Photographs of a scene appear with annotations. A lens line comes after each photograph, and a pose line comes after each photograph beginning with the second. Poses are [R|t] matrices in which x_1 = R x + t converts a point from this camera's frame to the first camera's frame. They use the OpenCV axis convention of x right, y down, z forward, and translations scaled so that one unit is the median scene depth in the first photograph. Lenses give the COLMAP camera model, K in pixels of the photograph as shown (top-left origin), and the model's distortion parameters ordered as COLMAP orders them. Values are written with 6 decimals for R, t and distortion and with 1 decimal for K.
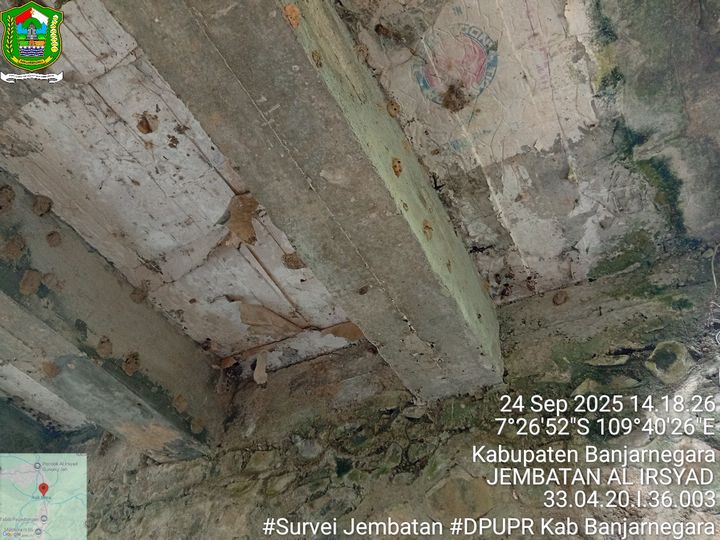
lens RADIAL K [[569.0, 0, 360.6], [0, 569.0, 270.1], [0, 0, 1]] dist [-0.000307, -0.003492]
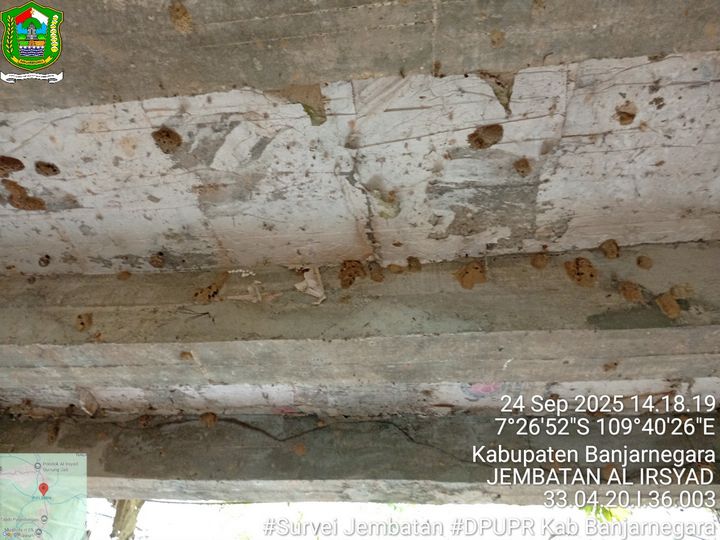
lens RADIAL K [[569.0, 0, 360.6], [0, 569.0, 269.9], [0, 0, 1]] dist [-0.000307, -0.003492]
pose [[0.382861, -0.676294, -0.629320, -0.111820], [0.669821, 0.672369, -0.315055, -0.072360], [0.636205, -0.300909, 0.710420, -0.057055]]
